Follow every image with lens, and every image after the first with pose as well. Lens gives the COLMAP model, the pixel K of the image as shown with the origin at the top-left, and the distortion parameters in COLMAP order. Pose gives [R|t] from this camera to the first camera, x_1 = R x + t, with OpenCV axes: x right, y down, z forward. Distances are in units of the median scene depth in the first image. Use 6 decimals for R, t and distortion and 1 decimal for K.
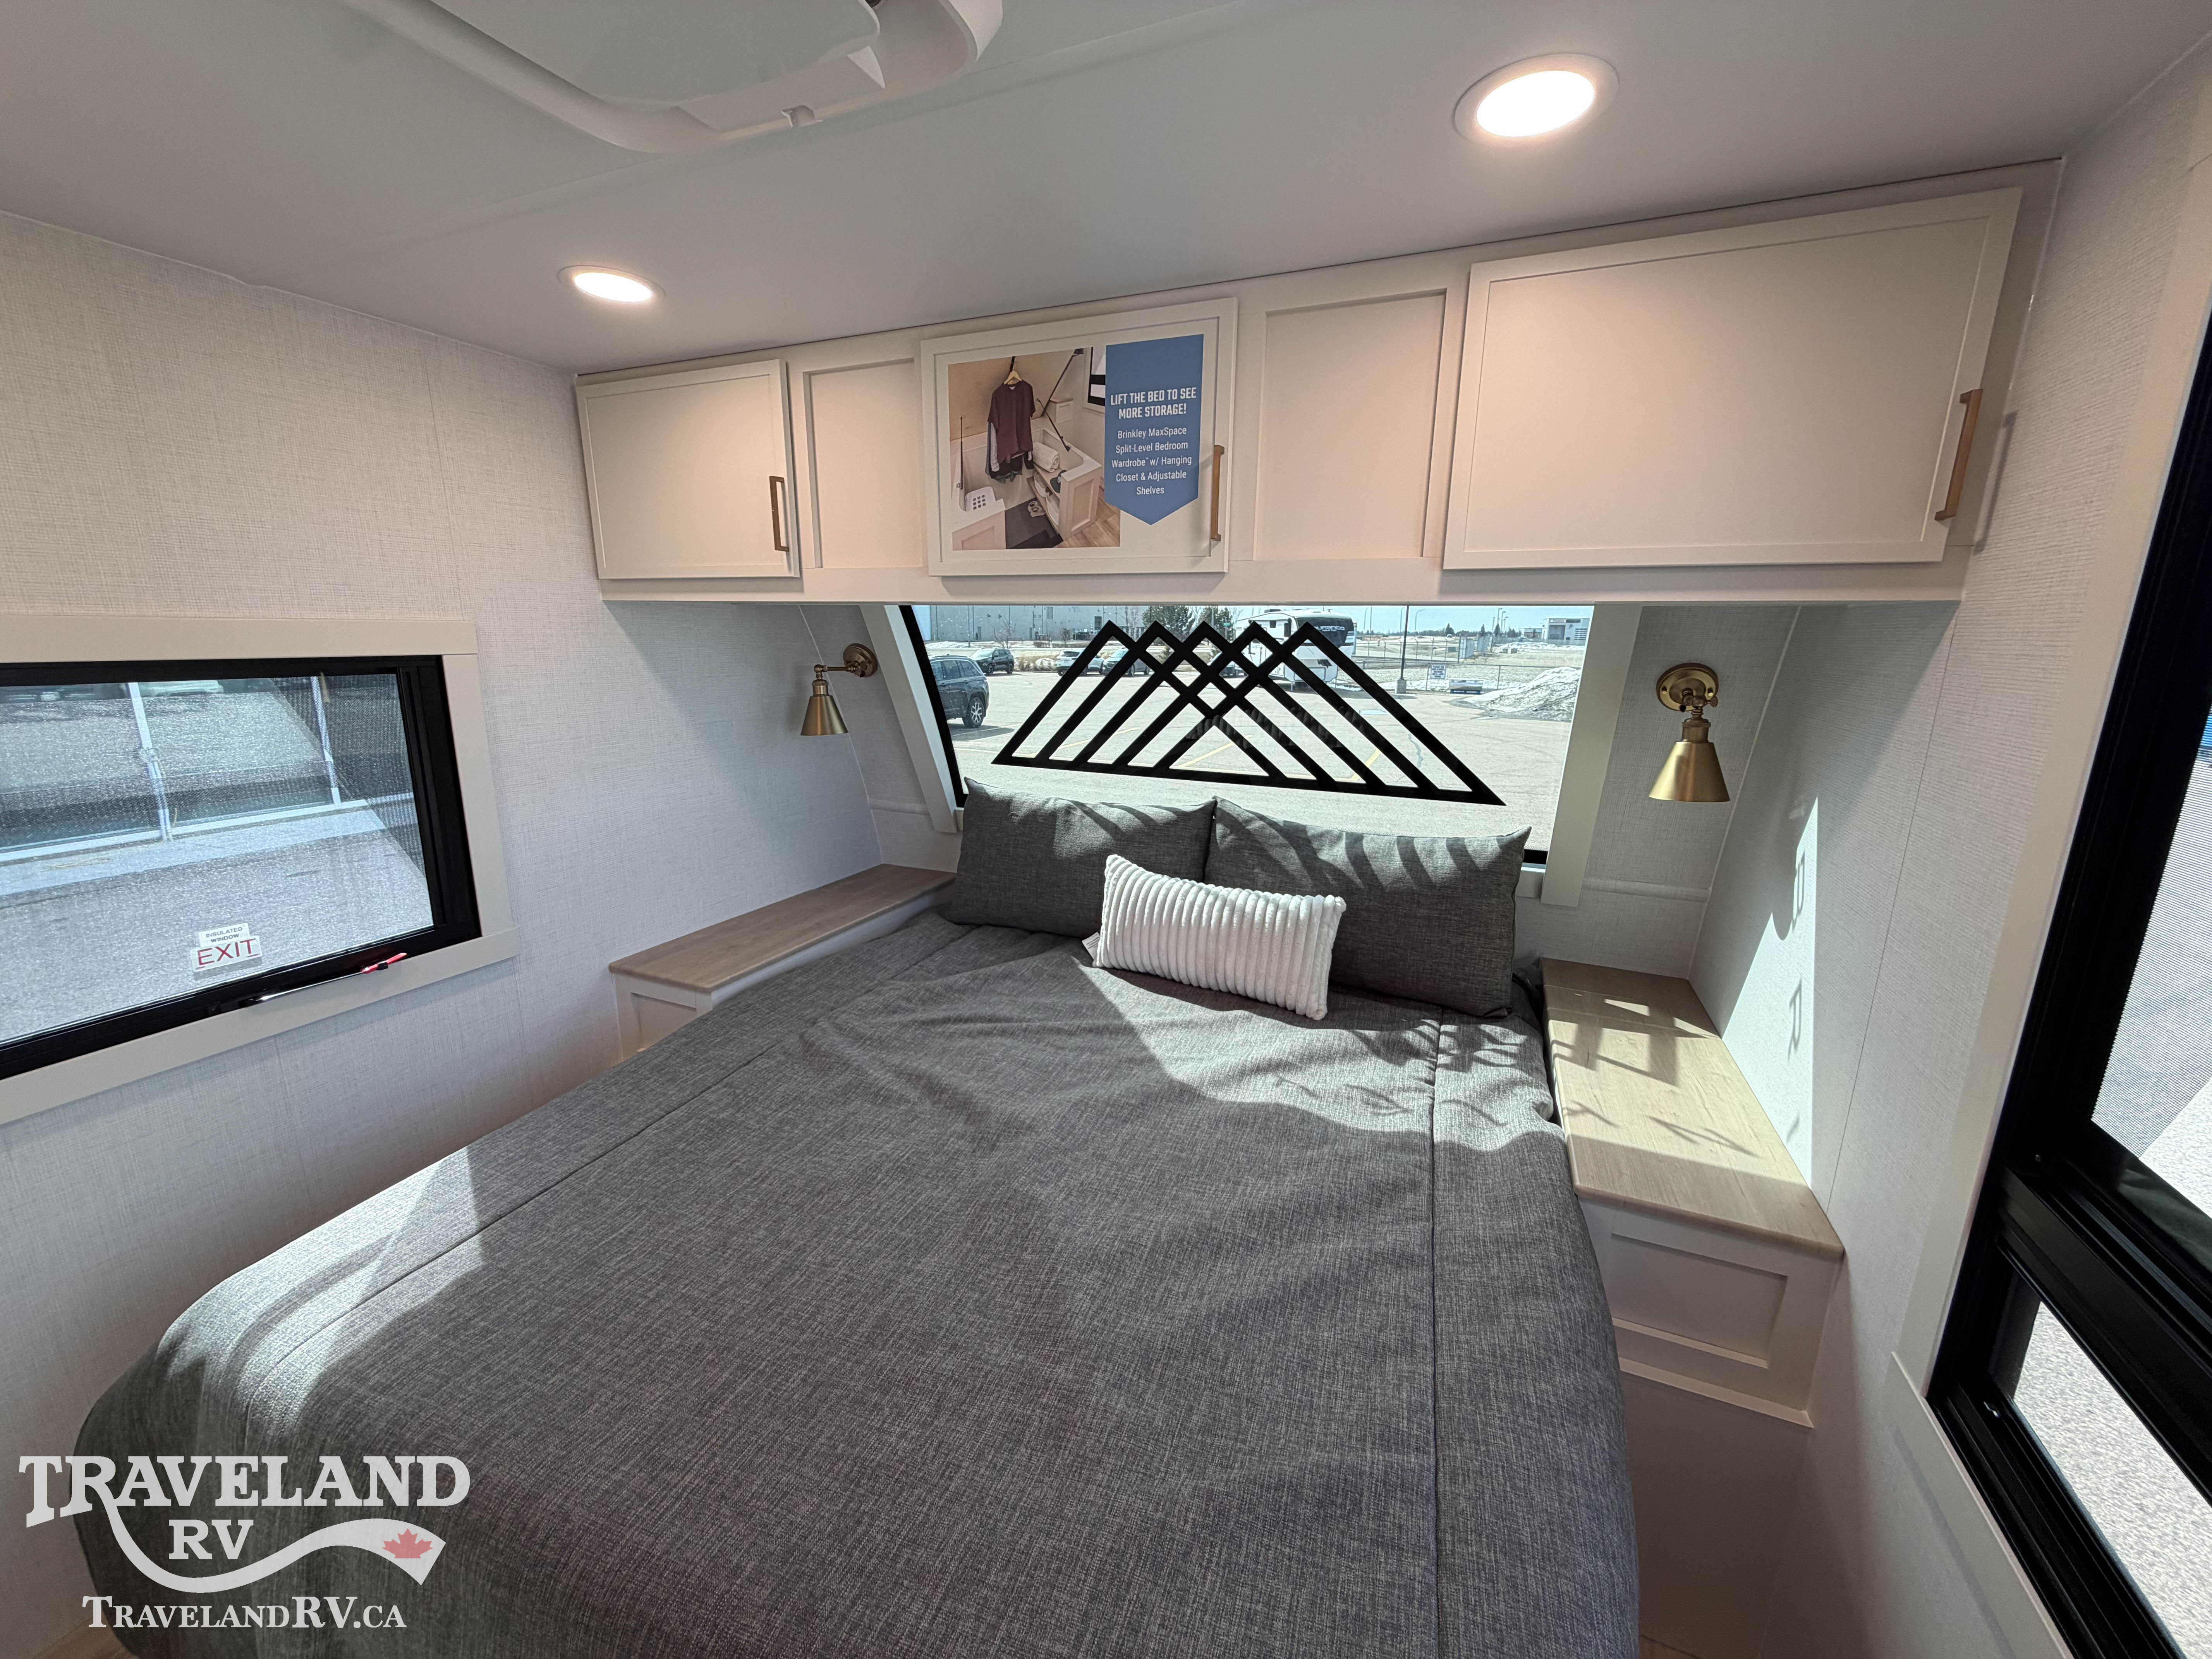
lens RADIAL K [[874.9, 0, 1088.0], [0, 874.9, 827.1], [0, 0, 1]] dist [-0.000883, -0.000464]
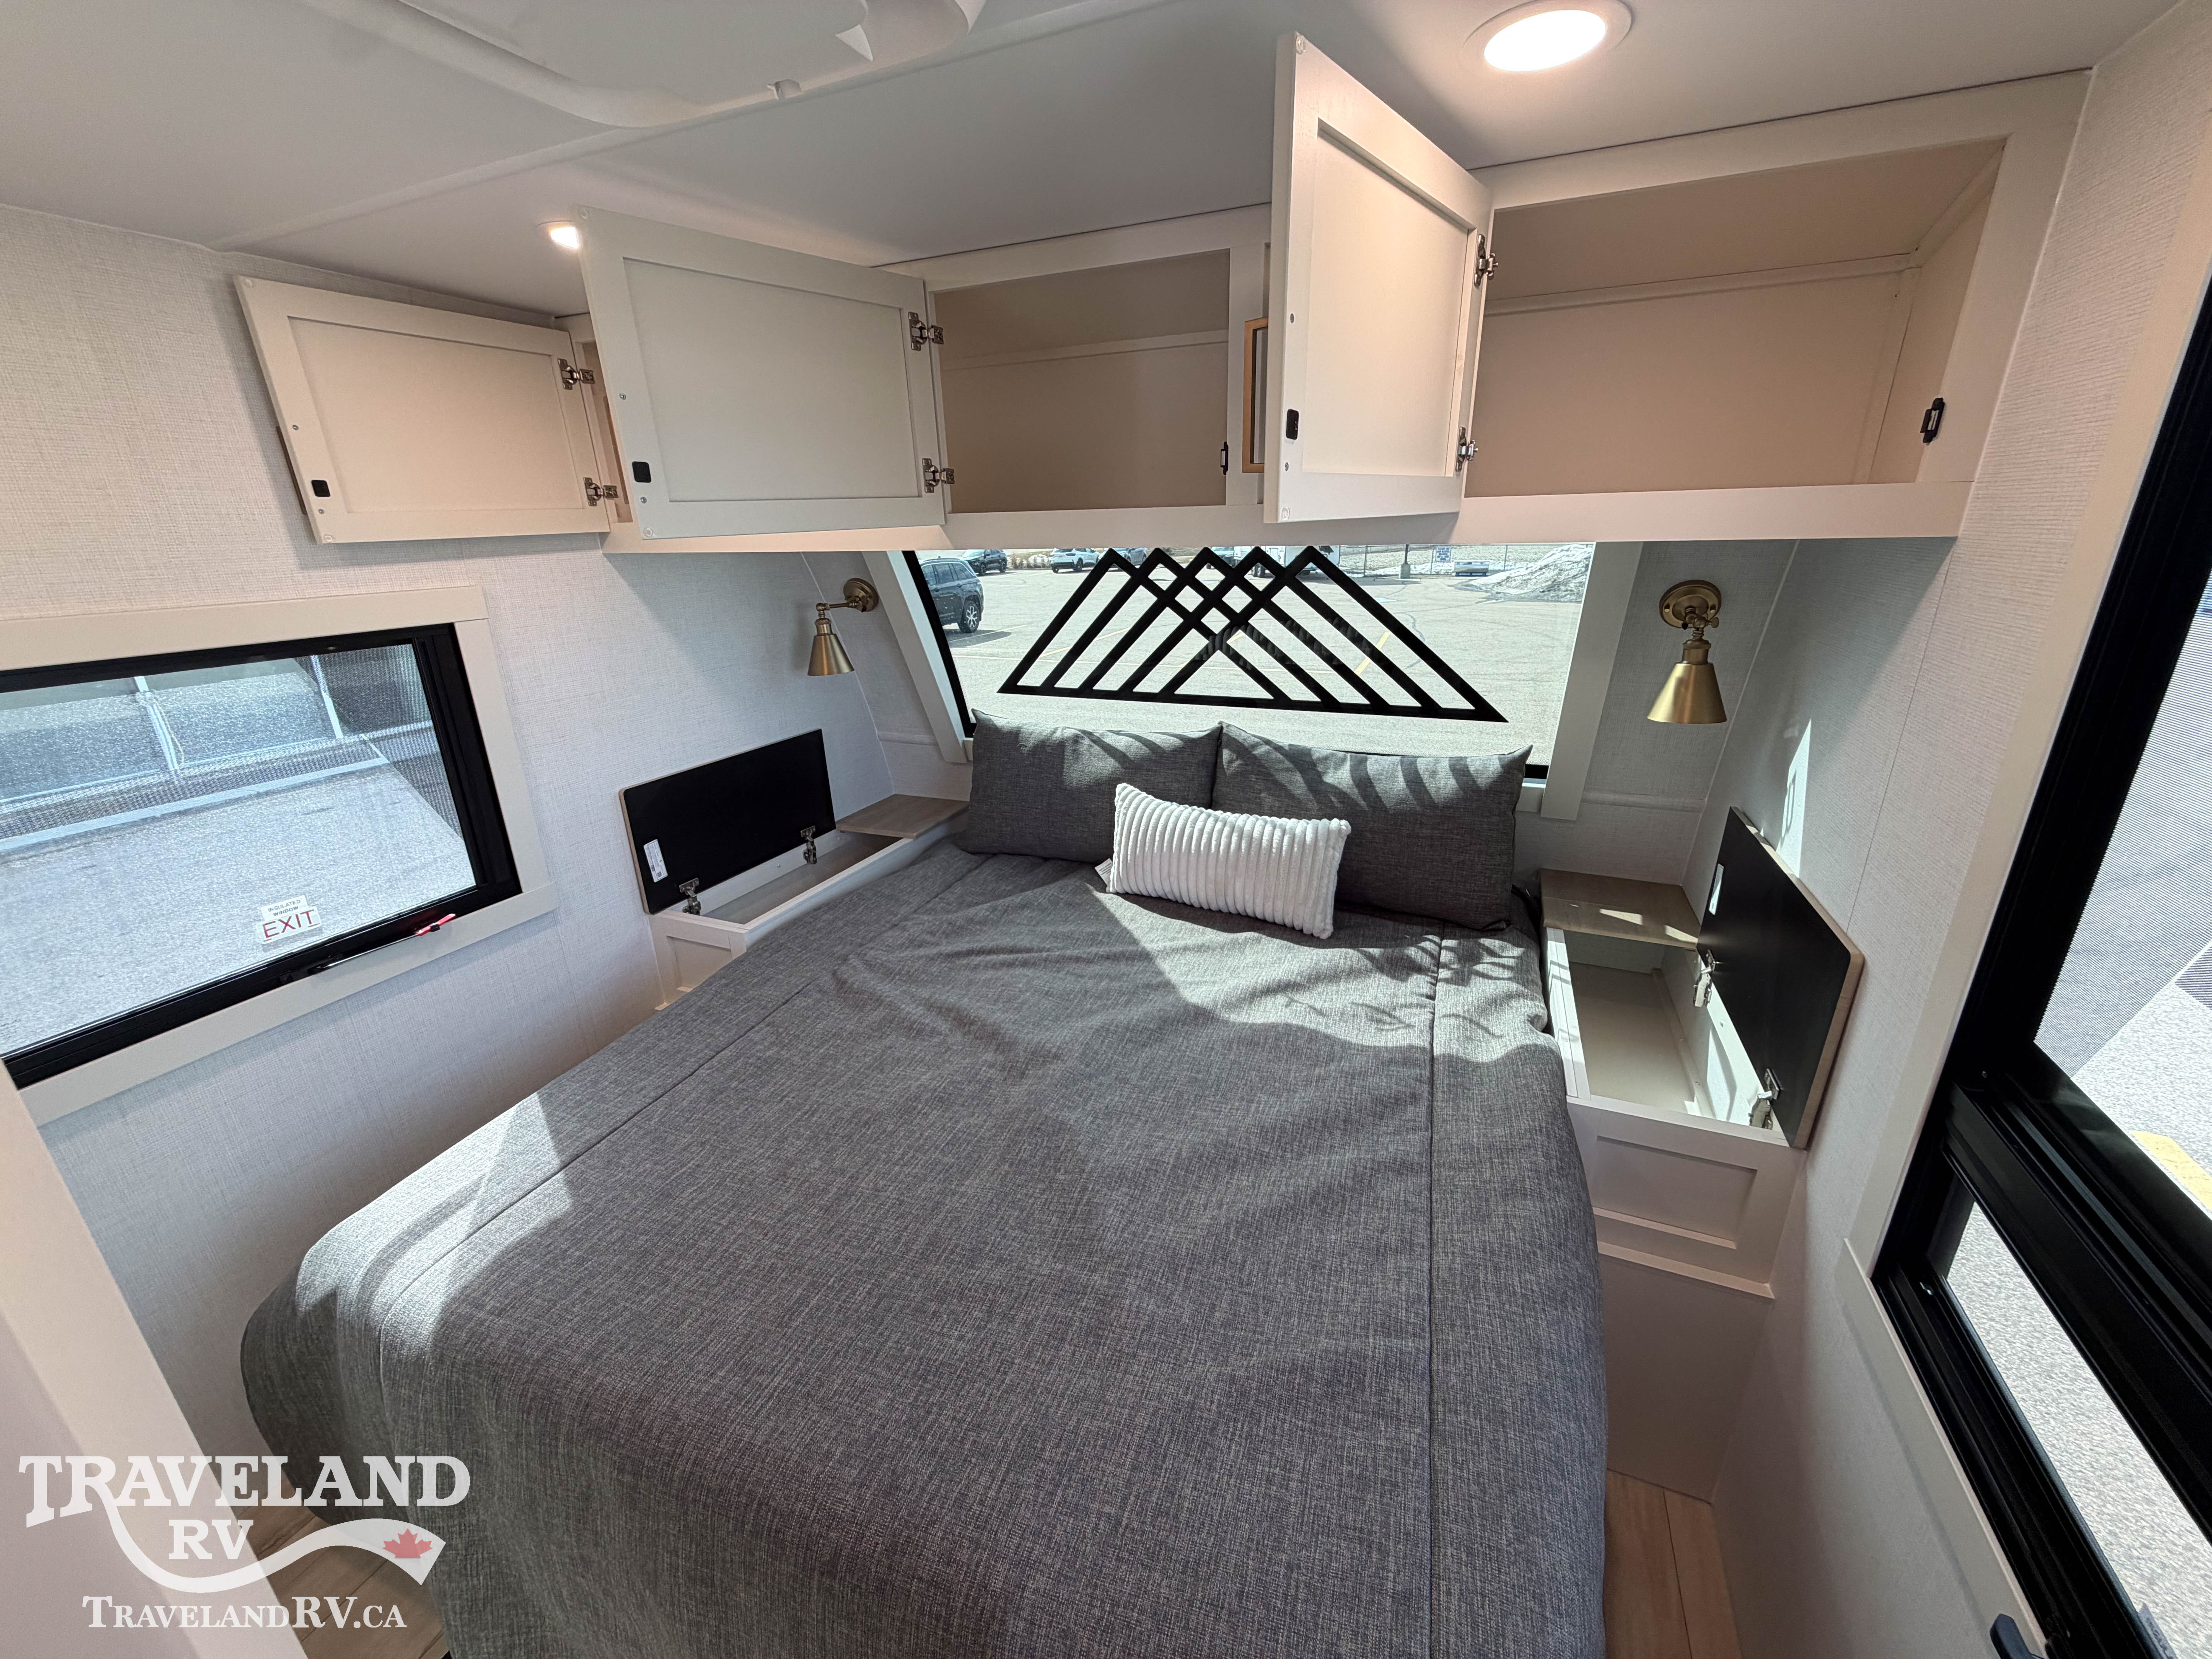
lens RADIAL K [[874.9, 0, 1087.2], [0, 874.9, 829.5], [0, 0, 1]] dist [-0.000883, -0.000464]
pose [[0.999295, -0.036787, -0.007540, -0.009811], [0.037413, 0.992574, 0.115748, -0.056297], [0.003226, -0.115949, 0.993250, -0.033934]]
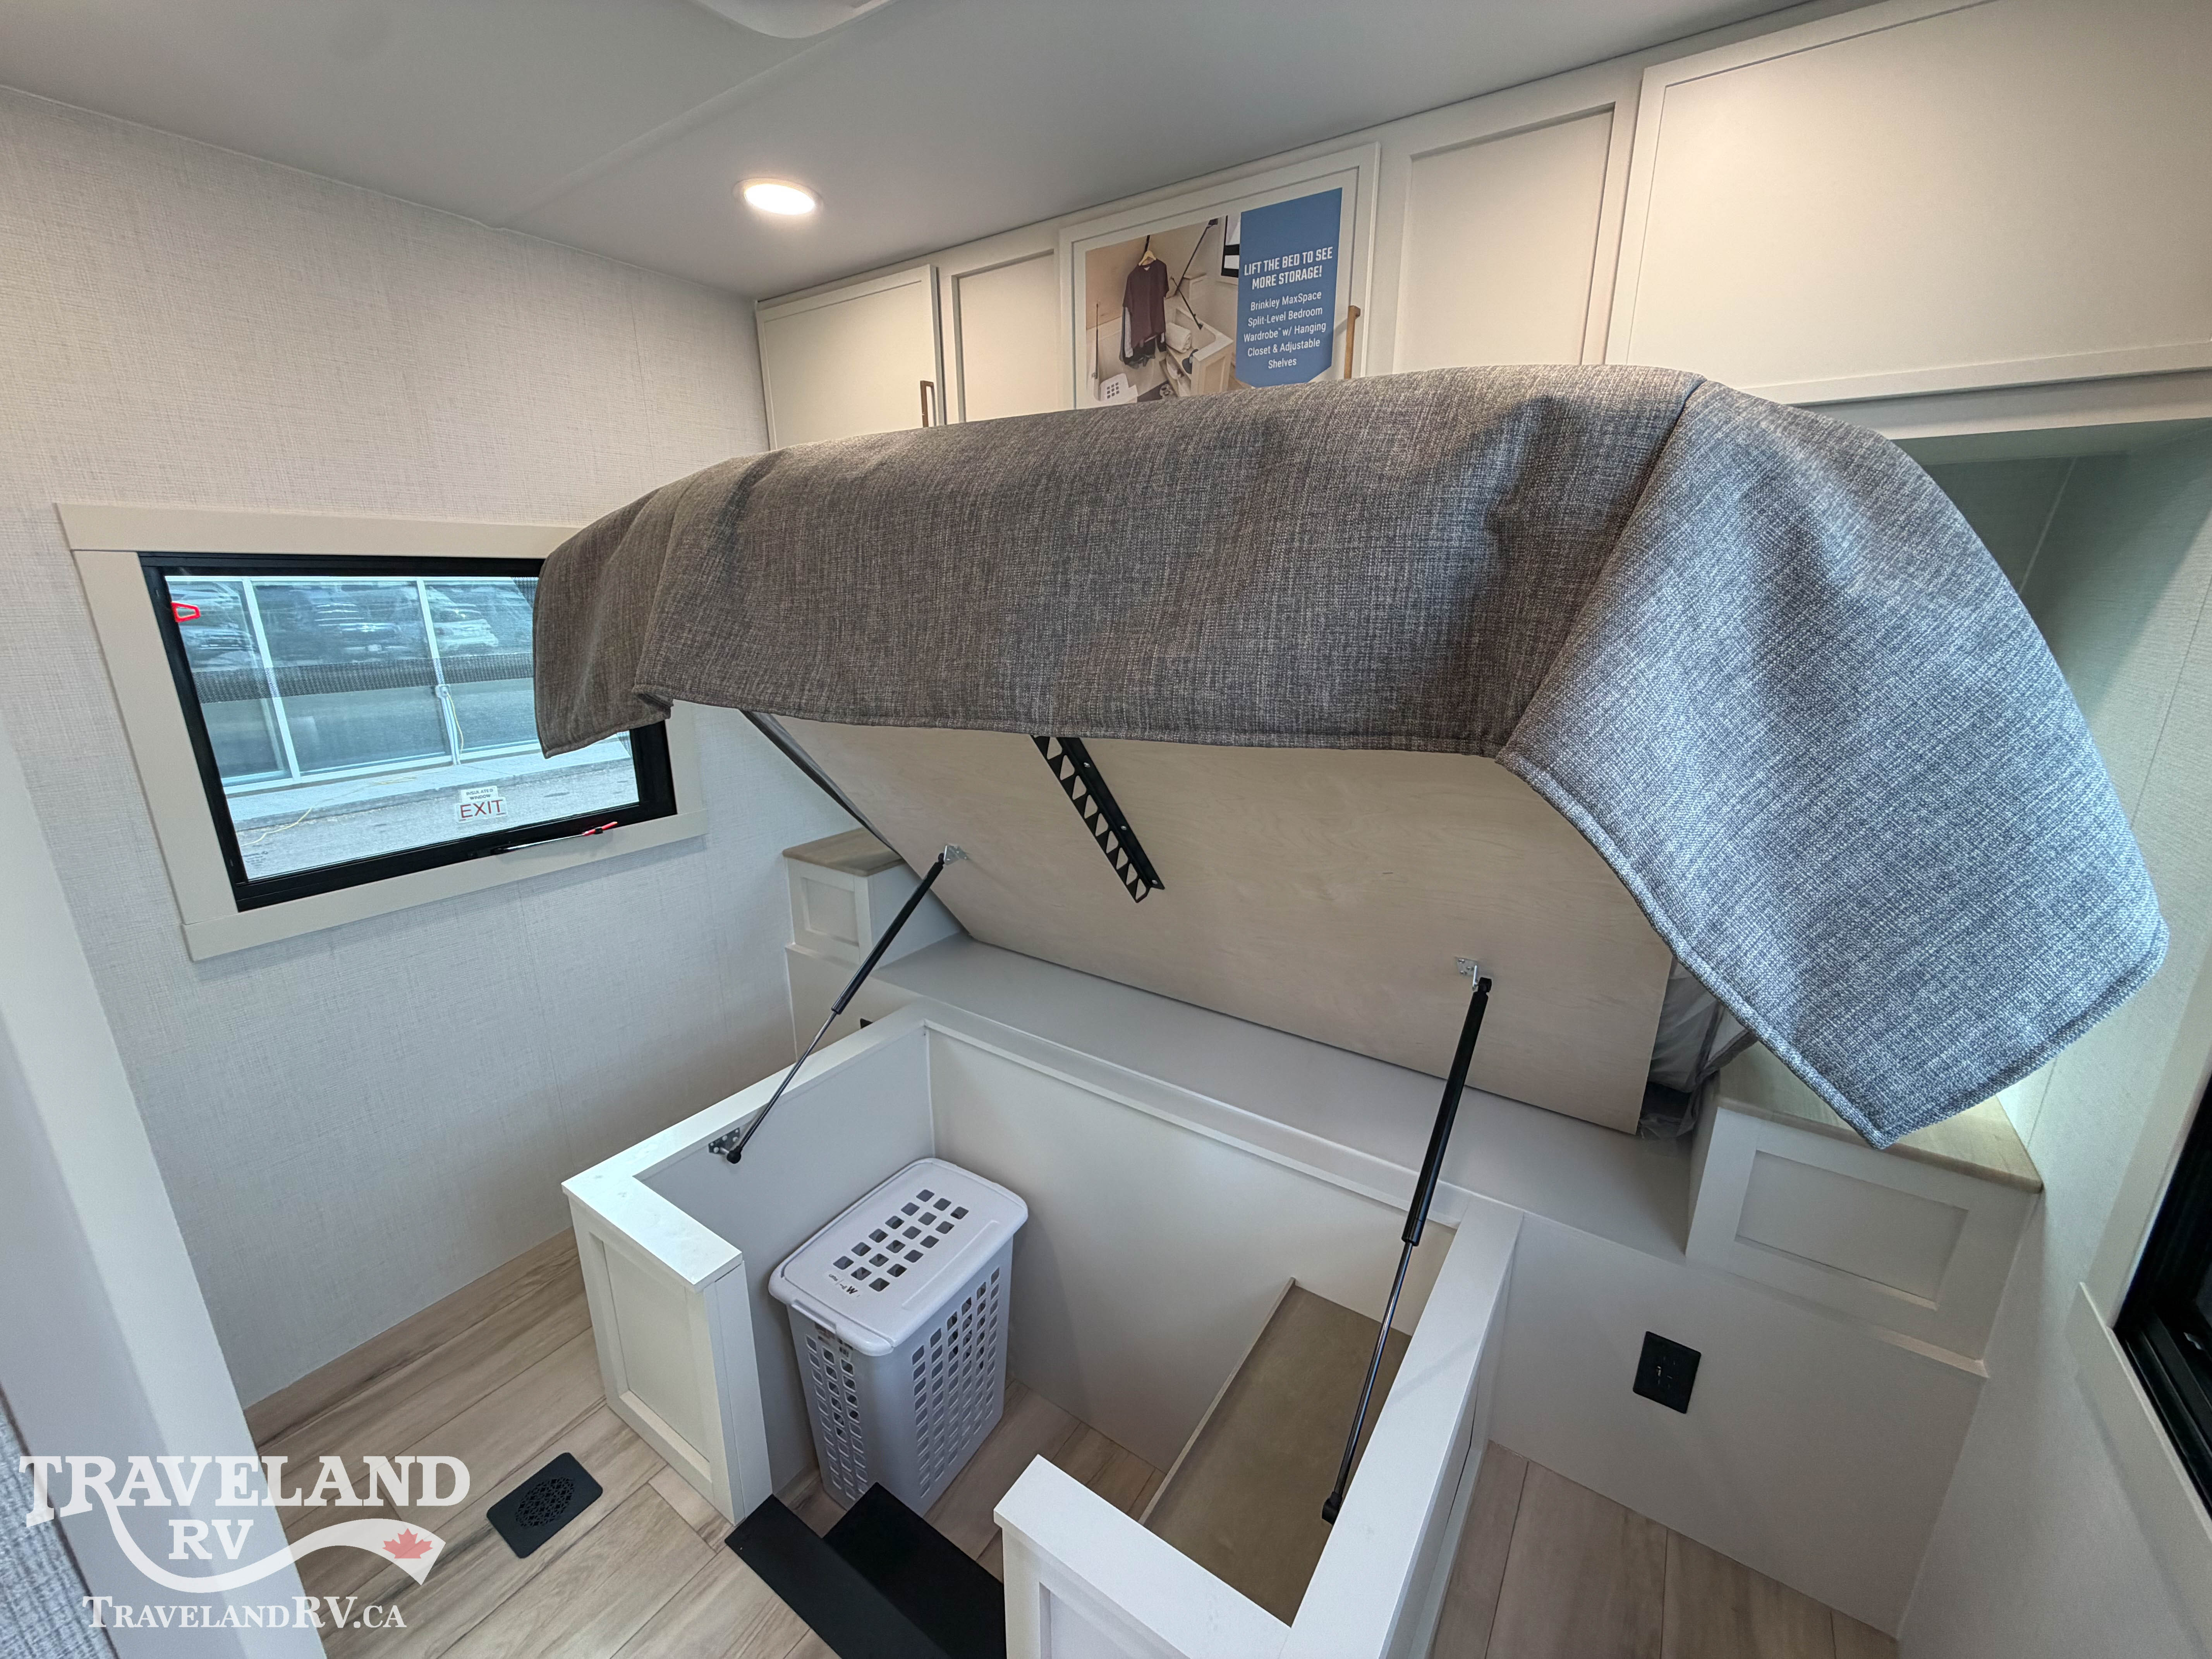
lens RADIAL K [[874.9, 0, 1092.9], [0, 874.9, 833.6], [0, 0, 1]] dist [-0.000883, -0.000464]
pose [[0.982005, 0.036205, -0.185350, 0.062079], [-0.026574, 0.998177, 0.054189, 0.090508], [0.186974, -0.048288, 0.981177, -0.022793]]
